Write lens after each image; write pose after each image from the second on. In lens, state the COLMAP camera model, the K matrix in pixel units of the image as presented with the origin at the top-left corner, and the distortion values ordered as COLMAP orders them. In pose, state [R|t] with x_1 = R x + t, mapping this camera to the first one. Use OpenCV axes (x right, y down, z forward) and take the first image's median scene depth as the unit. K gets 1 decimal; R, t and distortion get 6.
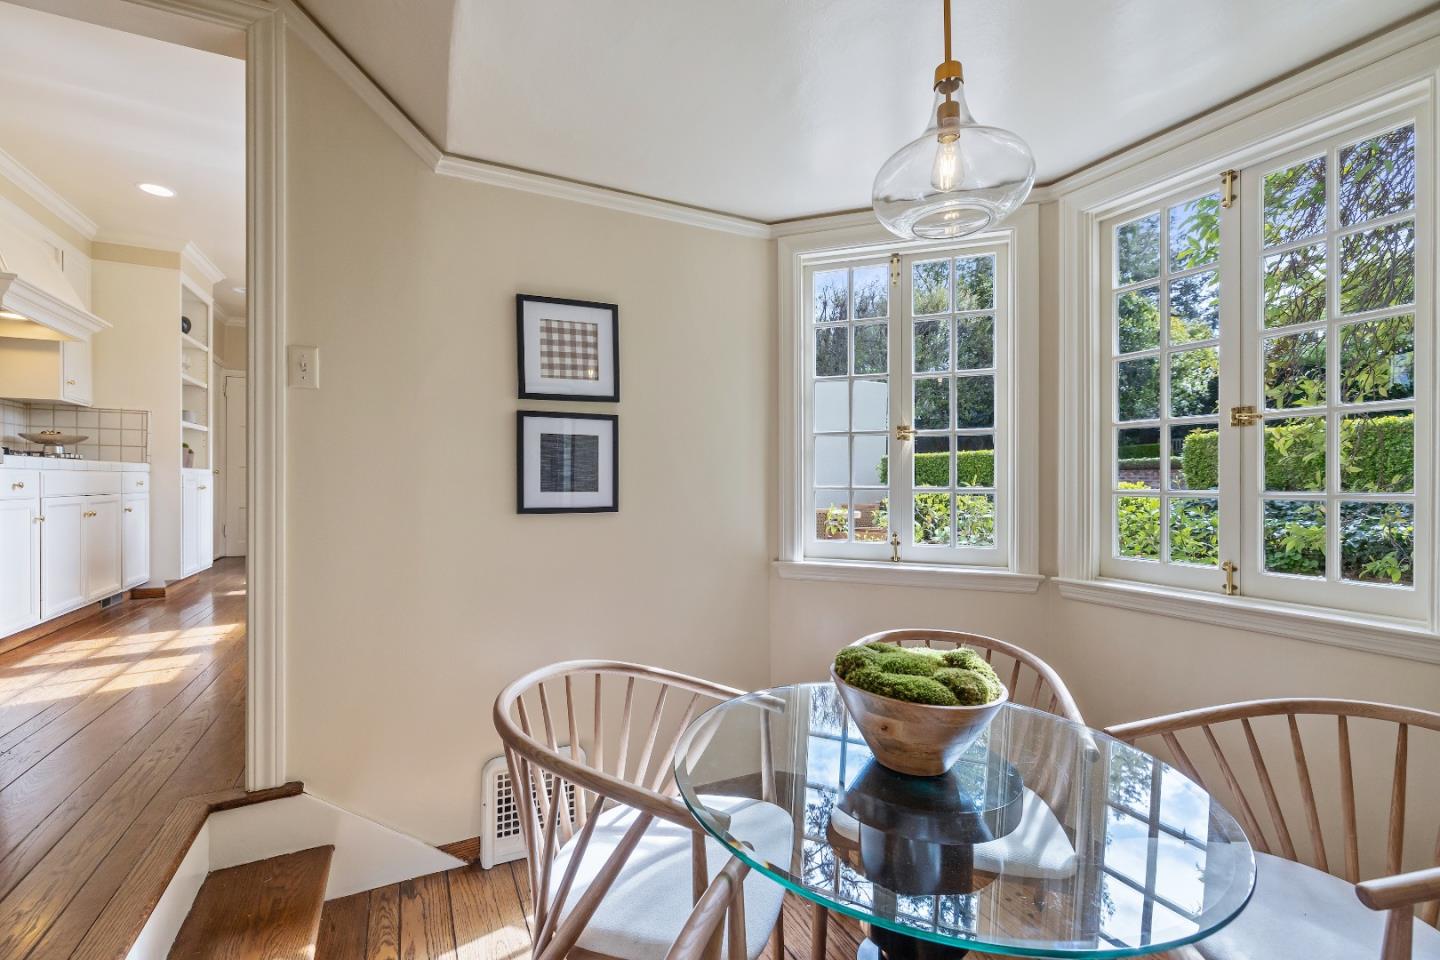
lens RADIAL K [[604.7, 0, 720.0], [0, 604.7, 480.0], [0, 0, 1]] dist [-0.002336, -0.000069]
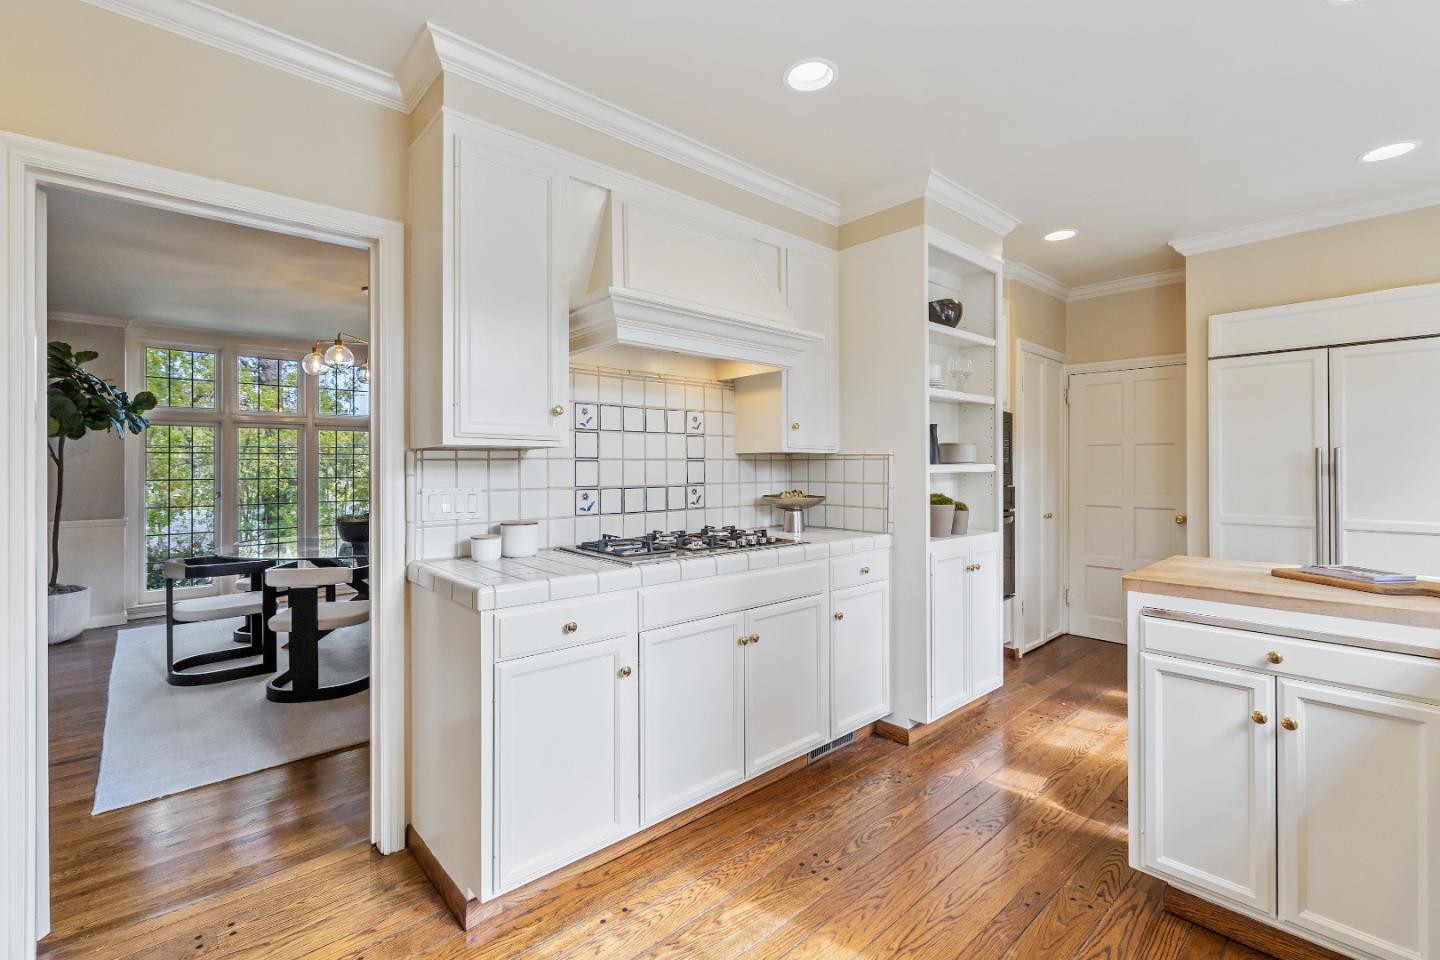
lens RADIAL K [[638.6, 0, 719.2], [0, 638.6, 470.5], [0, 0, 1]] dist [0.000206, 0.000370]
pose [[0.261007, -0.008891, -0.965296, -0.329775], [0.009948, 0.999929, -0.006520, -0.095225], [0.965286, -0.007901, 0.261077, 0.647705]]
